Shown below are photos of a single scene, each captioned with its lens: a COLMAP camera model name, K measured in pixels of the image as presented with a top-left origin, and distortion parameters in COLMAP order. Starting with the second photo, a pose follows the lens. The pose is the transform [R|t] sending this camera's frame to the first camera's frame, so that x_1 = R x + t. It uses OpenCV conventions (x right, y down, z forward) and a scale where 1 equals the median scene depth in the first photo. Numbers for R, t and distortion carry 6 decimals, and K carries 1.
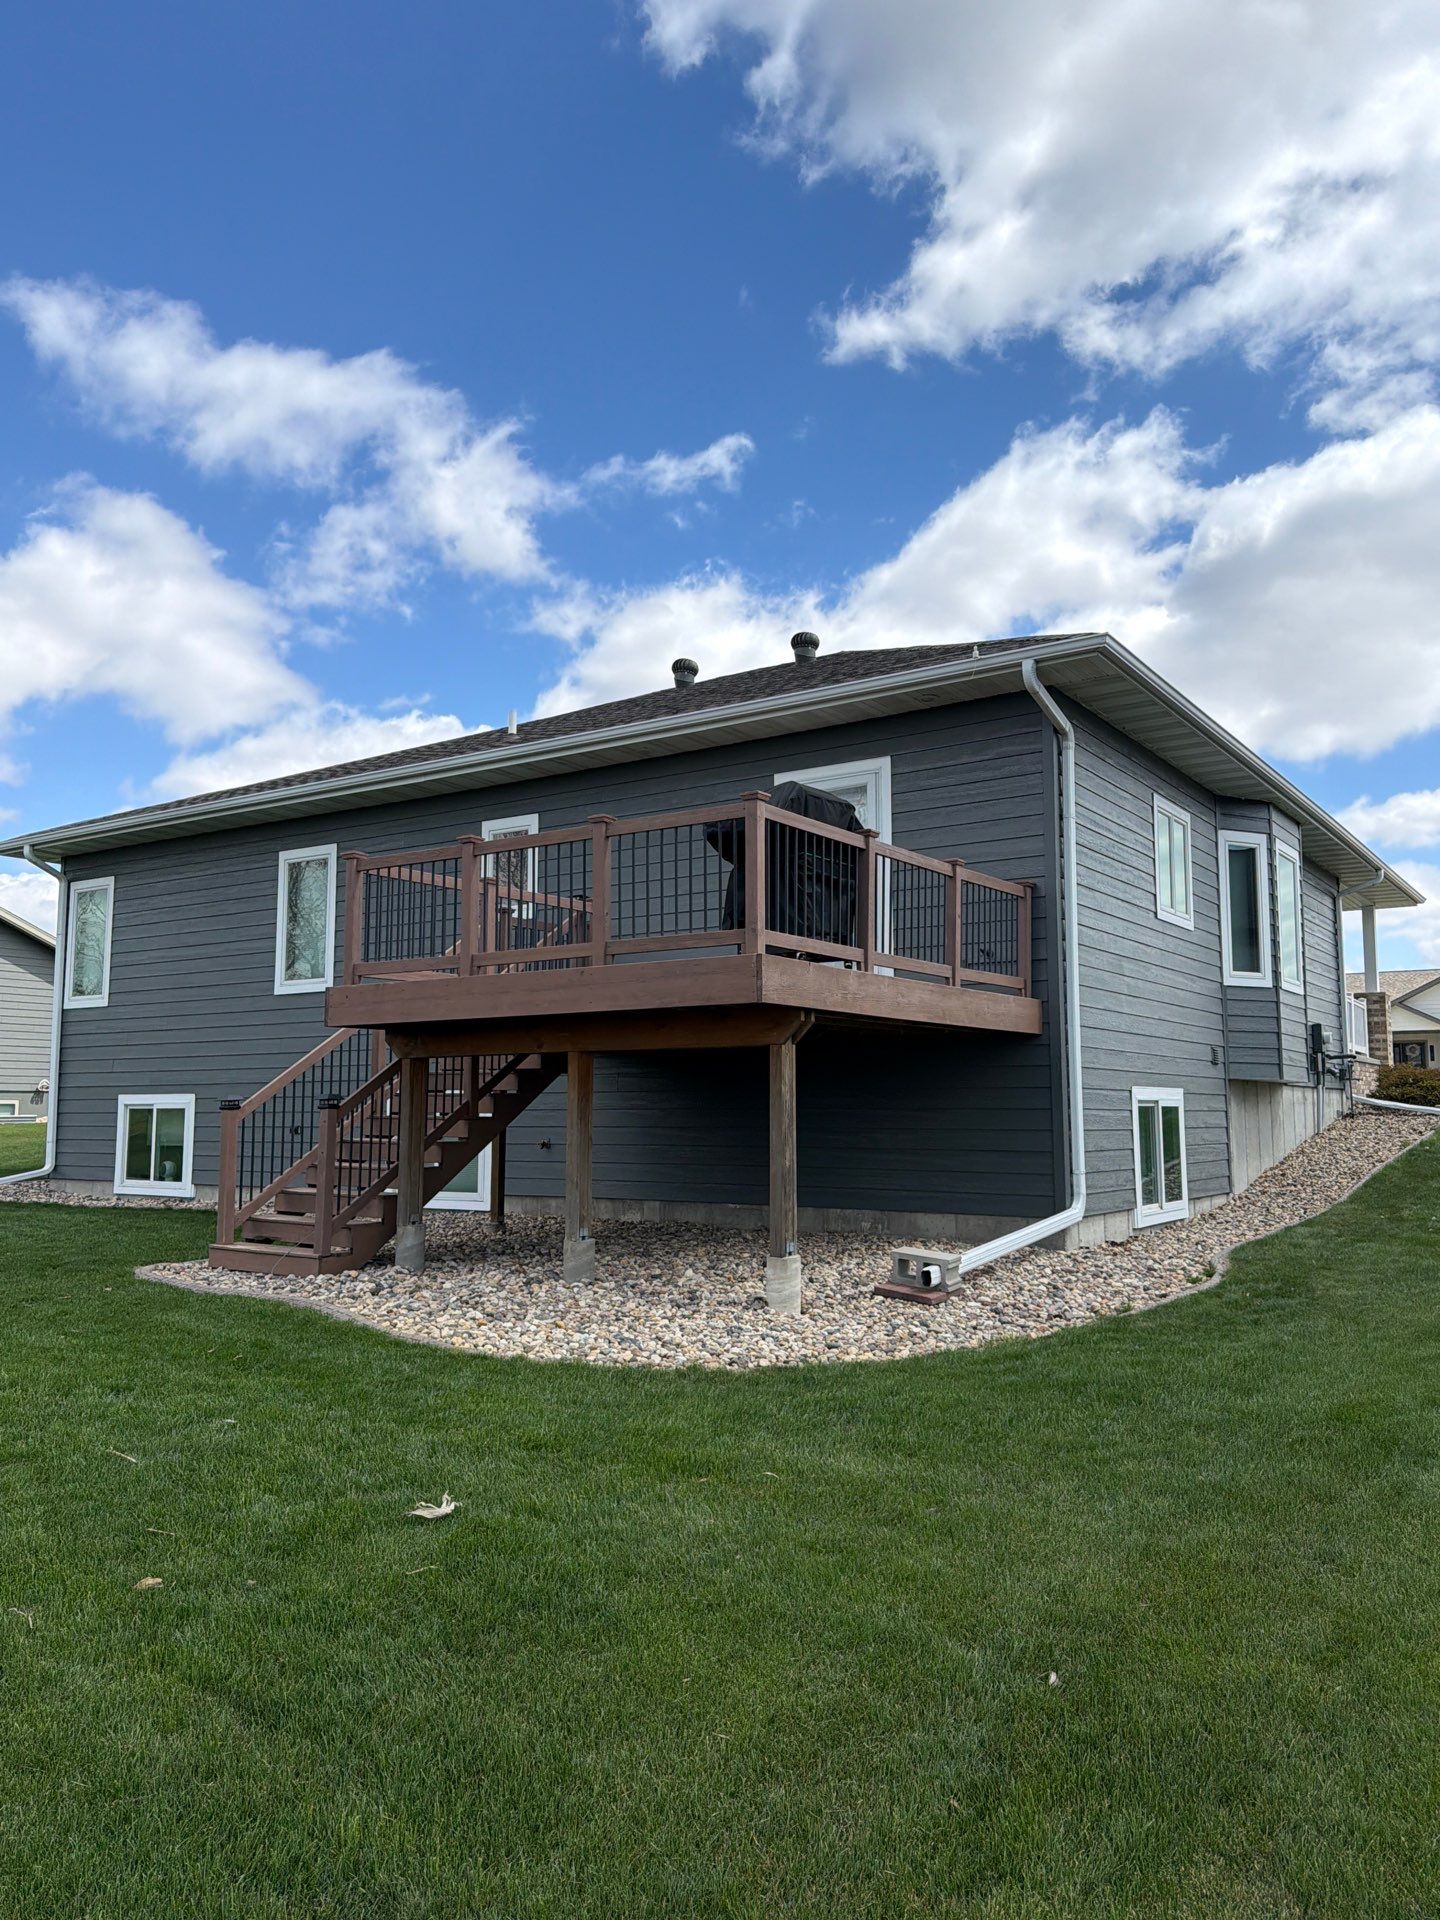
lens RADIAL K [[1349.1, 0, 720.0], [0, 1349.1, 960.0], [0, 0, 1]] dist [-0.001690, -0.000272]
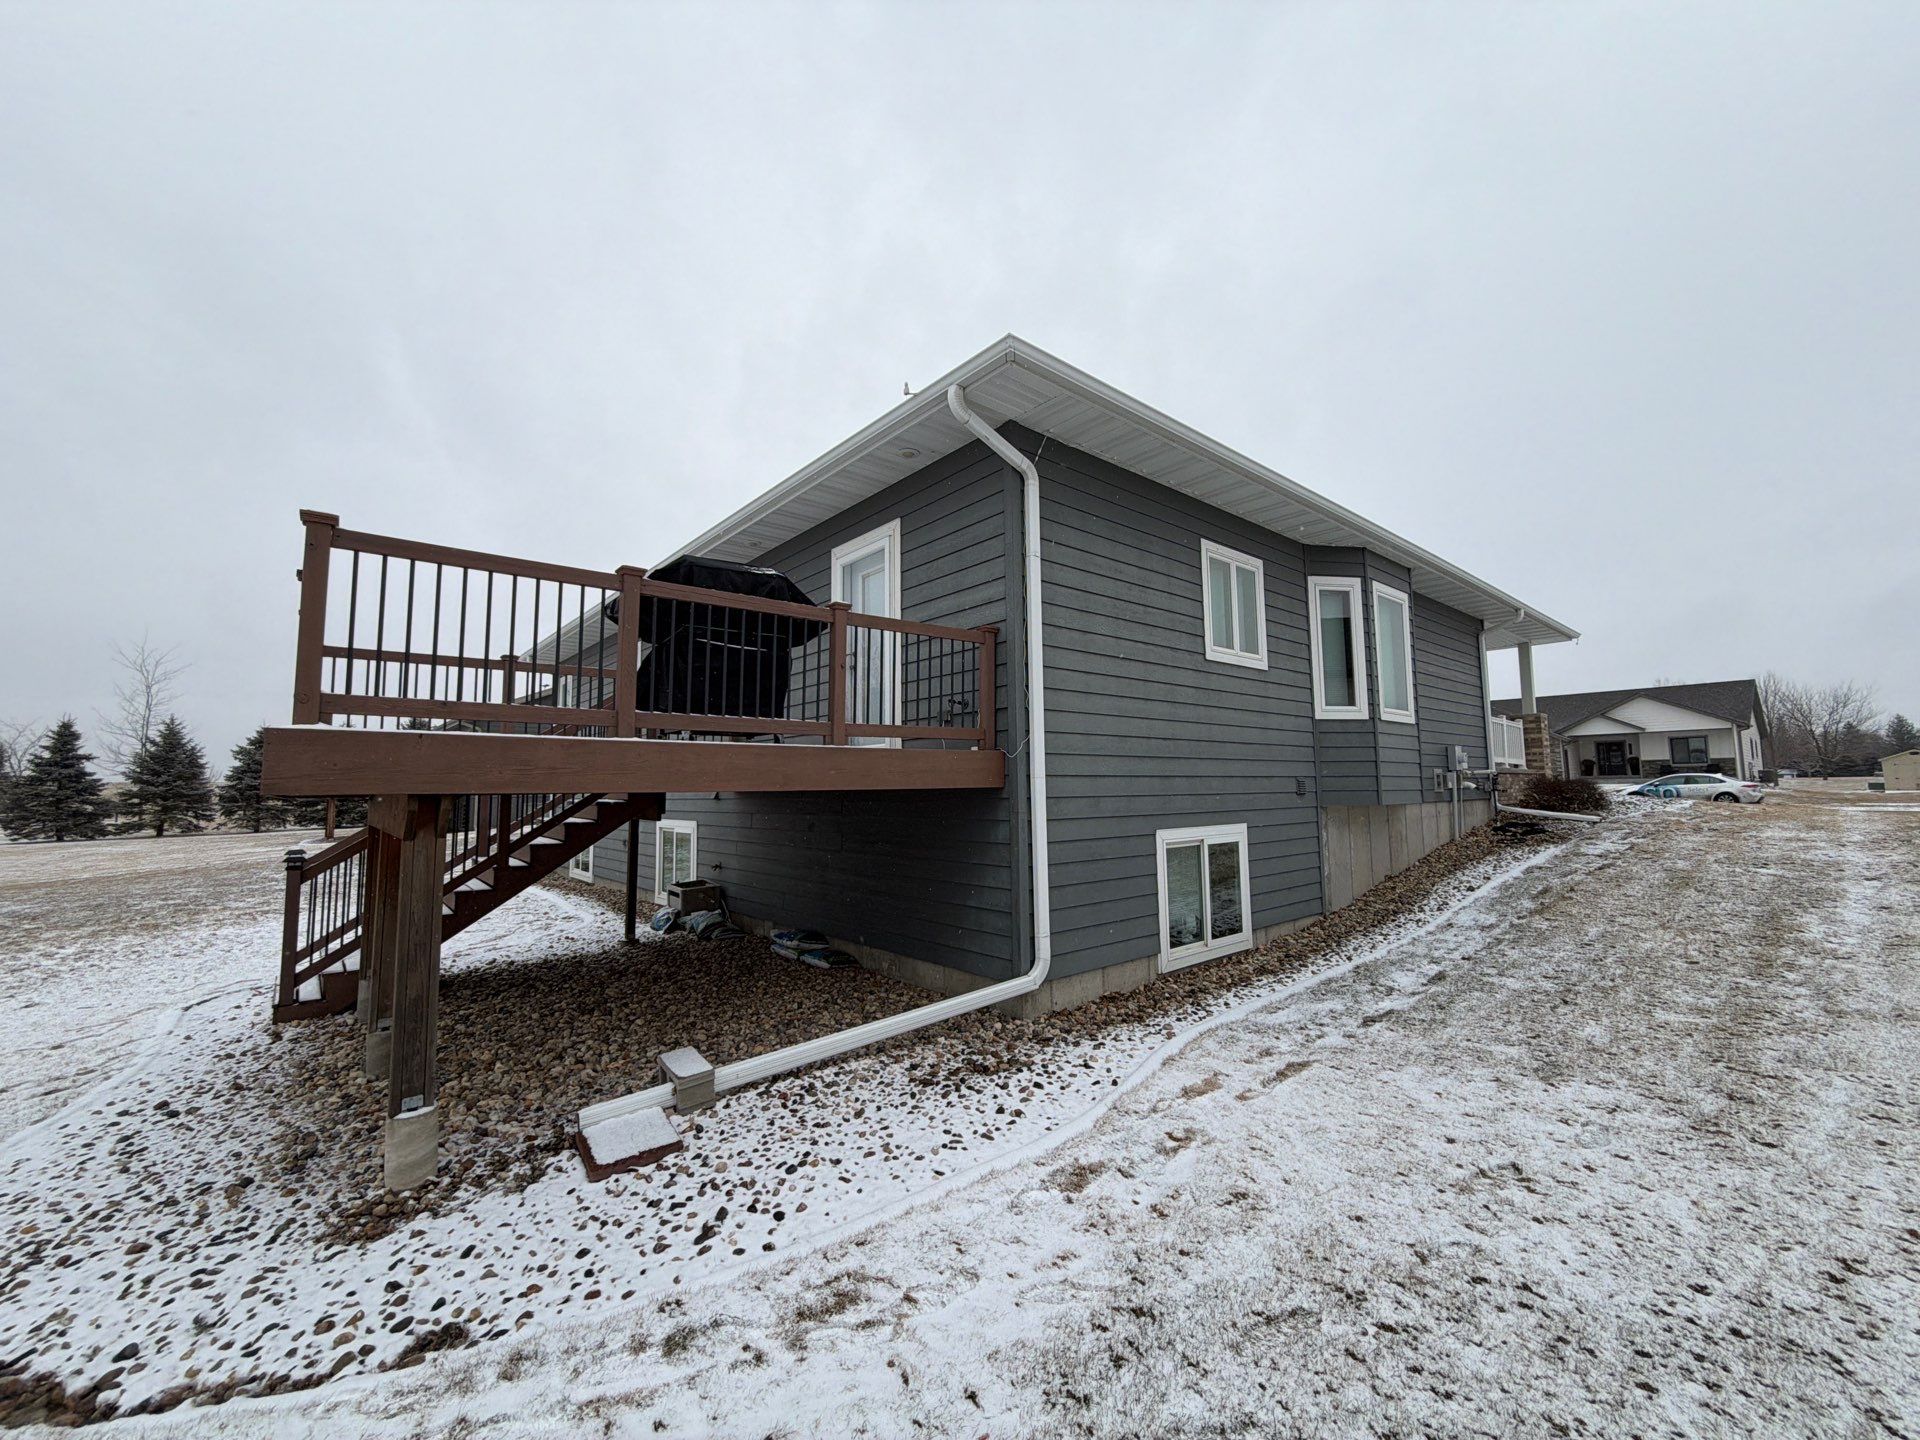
lens RADIAL K [[773.9, 0, 959.7], [0, 773.9, 717.0], [0, 0, 1]] dist [-0.000768, -0.000001]
pose [[0.972192, -0.038395, -0.231018, 0.267664], [0.041590, 0.999094, 0.008973, -0.000181], [0.230465, -0.018331, 0.972908, 0.368717]]
